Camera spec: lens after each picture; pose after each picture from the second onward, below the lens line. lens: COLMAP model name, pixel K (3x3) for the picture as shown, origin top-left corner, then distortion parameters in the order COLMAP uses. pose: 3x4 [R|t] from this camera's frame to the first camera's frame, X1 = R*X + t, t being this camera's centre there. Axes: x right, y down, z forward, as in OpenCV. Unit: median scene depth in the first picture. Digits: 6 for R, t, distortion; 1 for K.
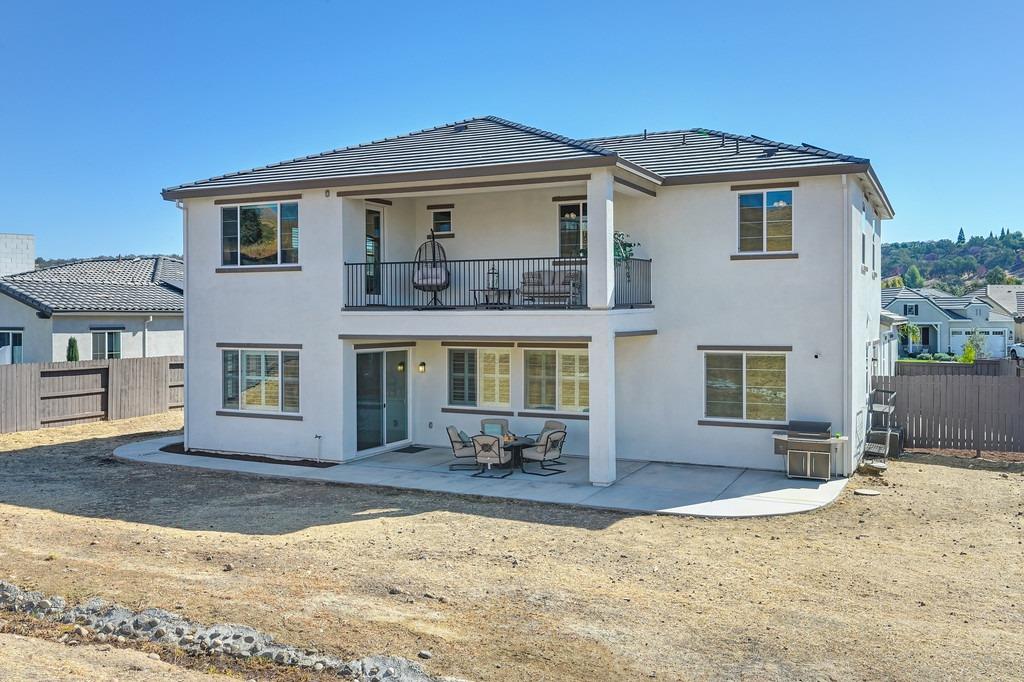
lens RADIAL K [[901.8, 0, 509.8], [0, 901.8, 314.3], [0, 0, 1]] dist [-0.013644, -0.002550]
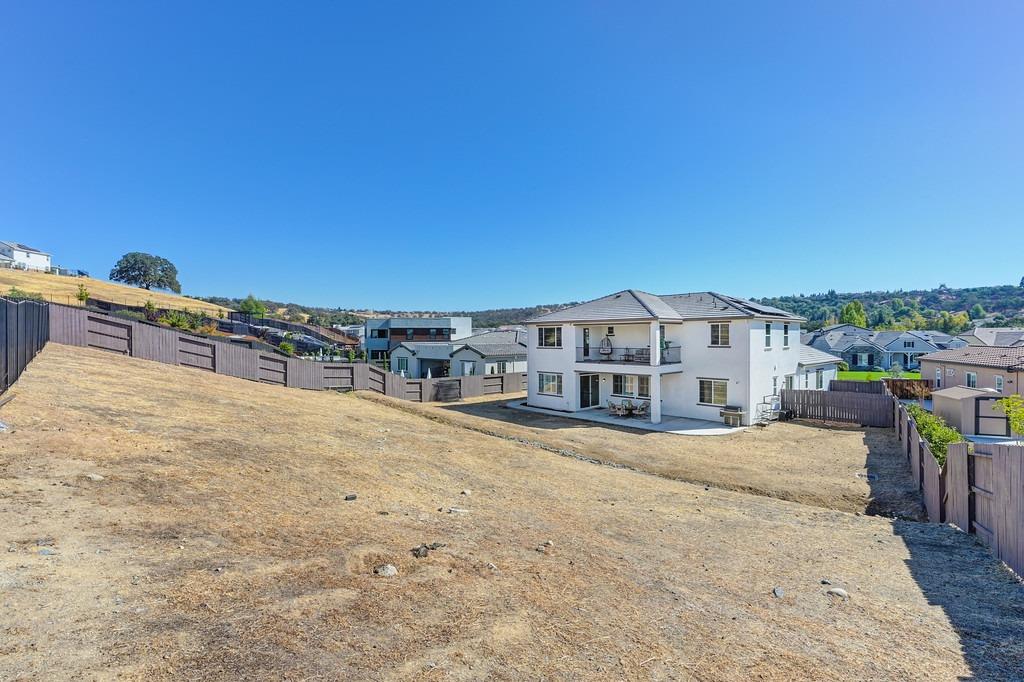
lens RADIAL K [[469.5, 0, 513.3], [0, 469.5, 336.0], [0, 0, 1]] dist [-0.001877, 0.000021]
pose [[0.930683, -0.005656, -0.365784, 0.195662], [0.005717, 0.999983, -0.000918, -0.089822], [0.365783, -0.001237, 0.930699, -0.548340]]
